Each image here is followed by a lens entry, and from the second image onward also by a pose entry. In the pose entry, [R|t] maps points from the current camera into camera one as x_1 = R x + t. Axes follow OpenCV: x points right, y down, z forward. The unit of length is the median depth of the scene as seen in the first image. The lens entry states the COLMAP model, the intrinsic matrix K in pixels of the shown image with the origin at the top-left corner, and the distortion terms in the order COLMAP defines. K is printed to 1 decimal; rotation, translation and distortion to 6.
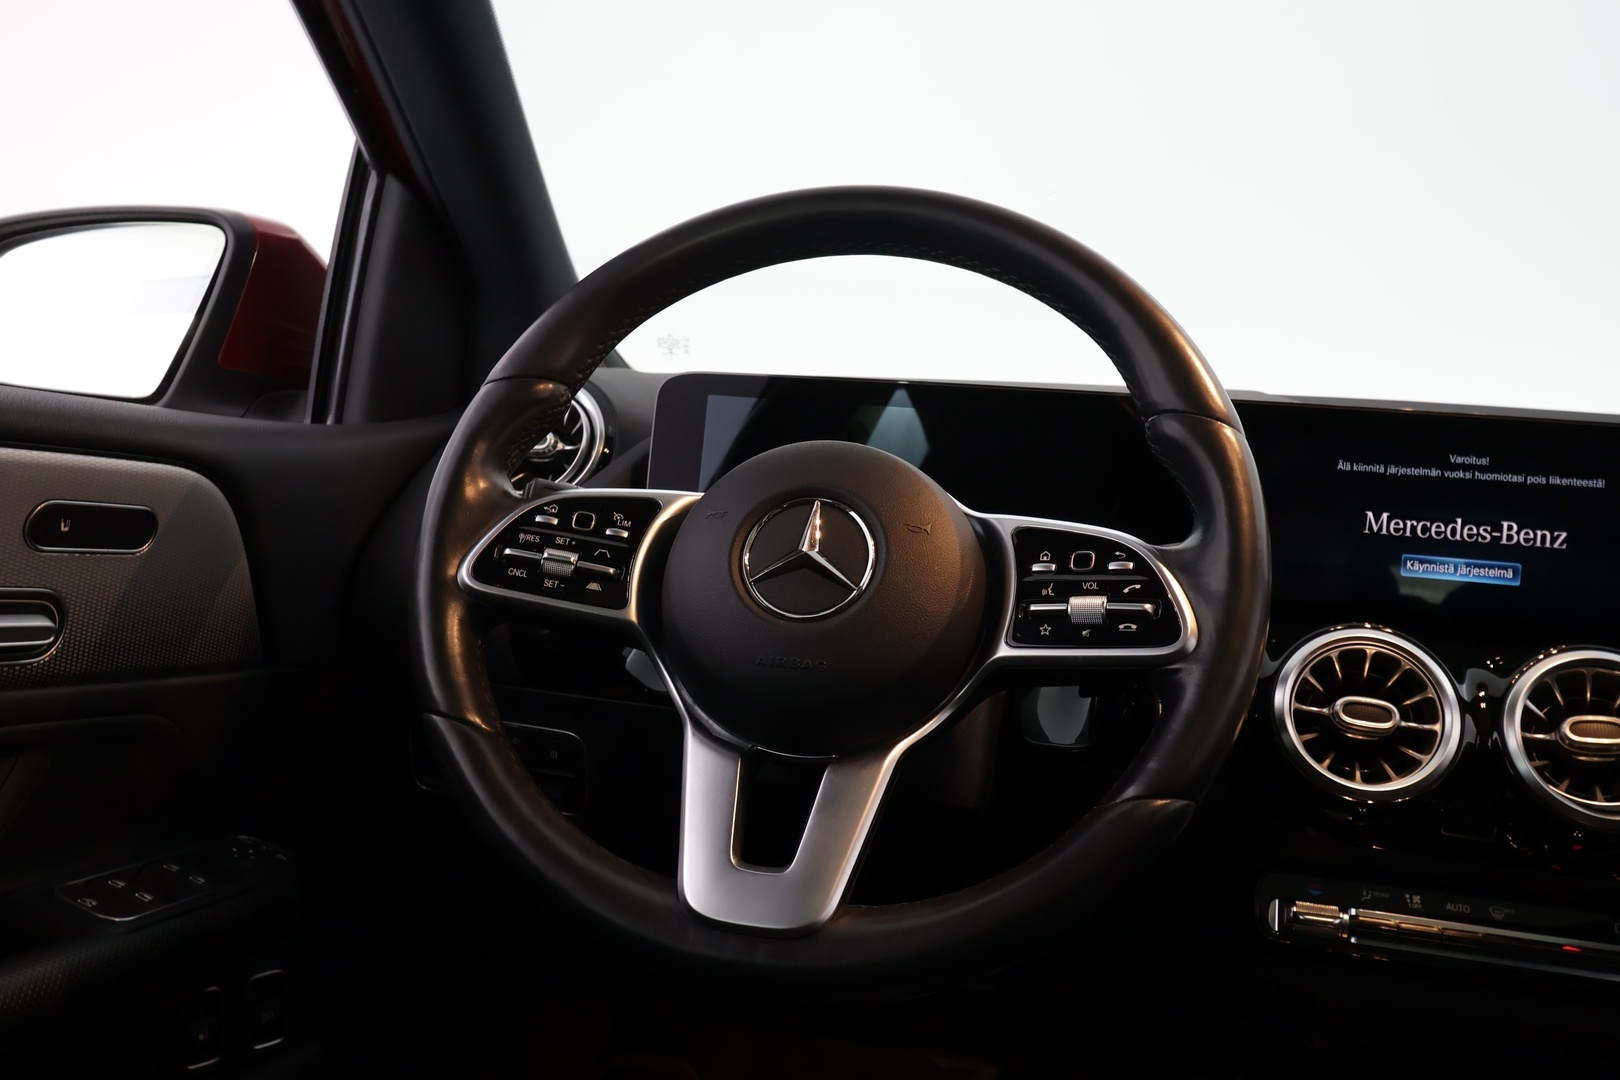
lens RADIAL K [[1259.0, 0, 810.0], [0, 1259.0, 540.0], [0, 0, 1]] dist [0.002268, -0.003874]
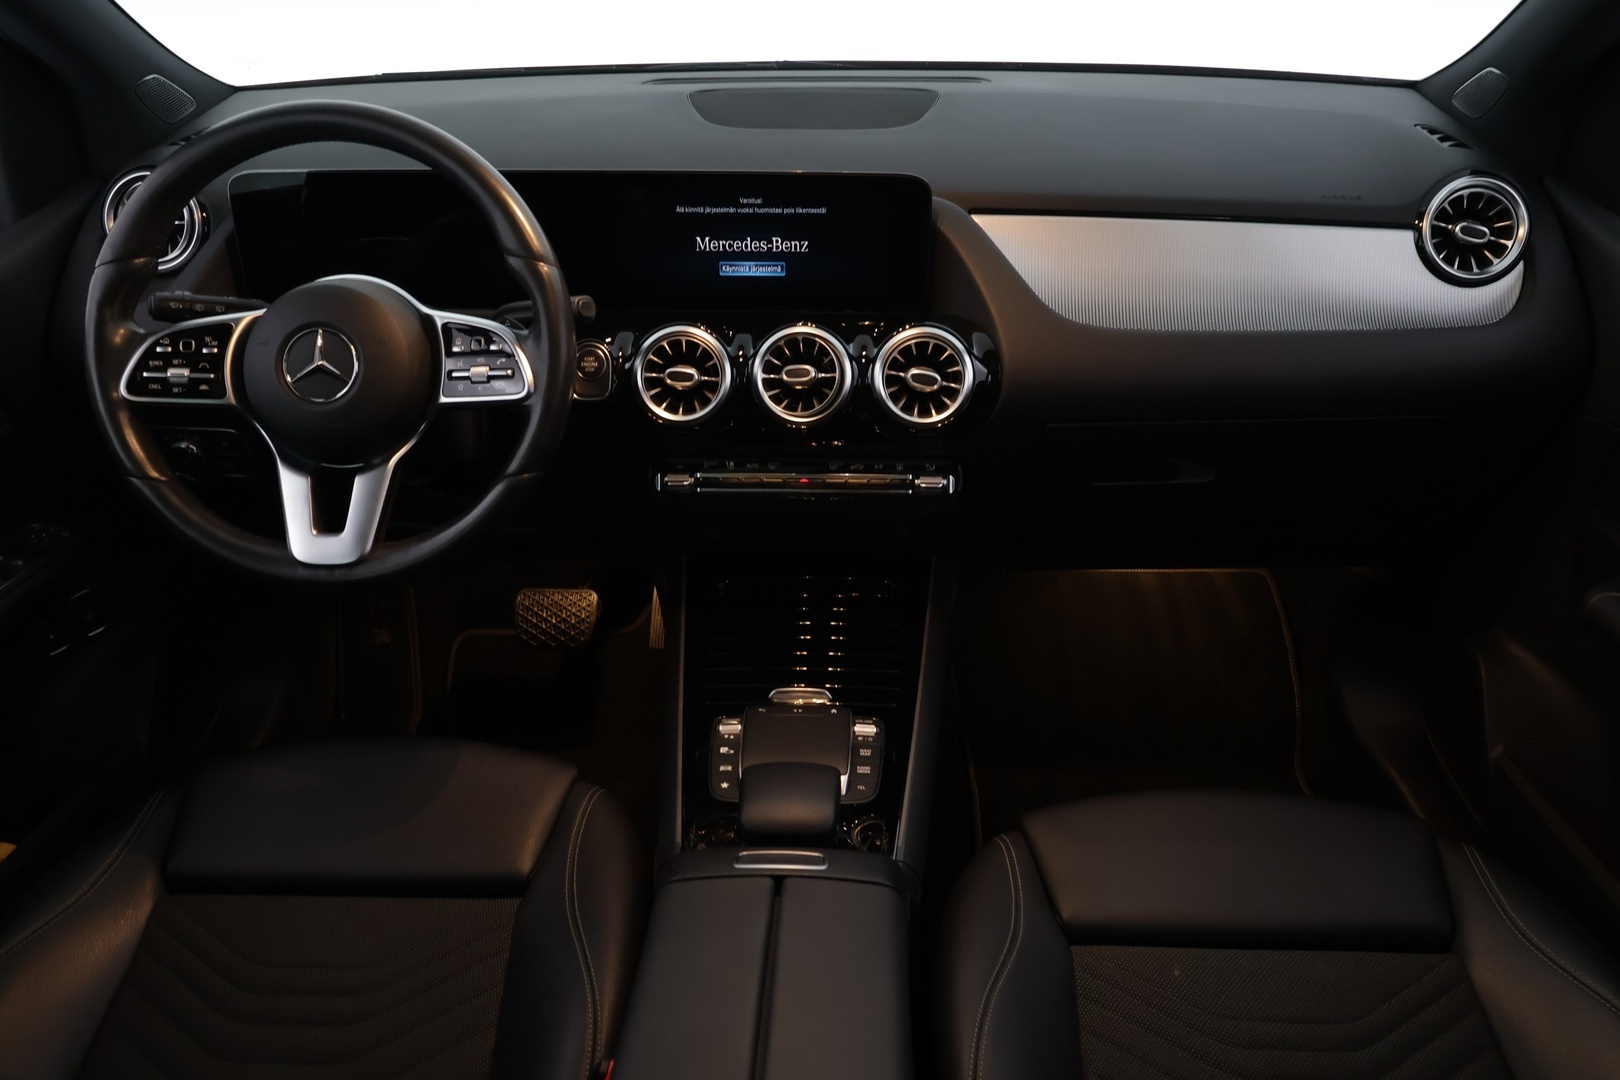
lens RADIAL K [[1259.0, 0, 810.0], [0, 1259.0, 540.0], [0, 0, 1]] dist [0.002268, -0.003874]
pose [[0.978224, -0.163179, 0.128260, 0.353379], [0.090889, 0.892353, 0.442092, -0.425954], [-0.186593, -0.420808, 0.887752, -0.708946]]
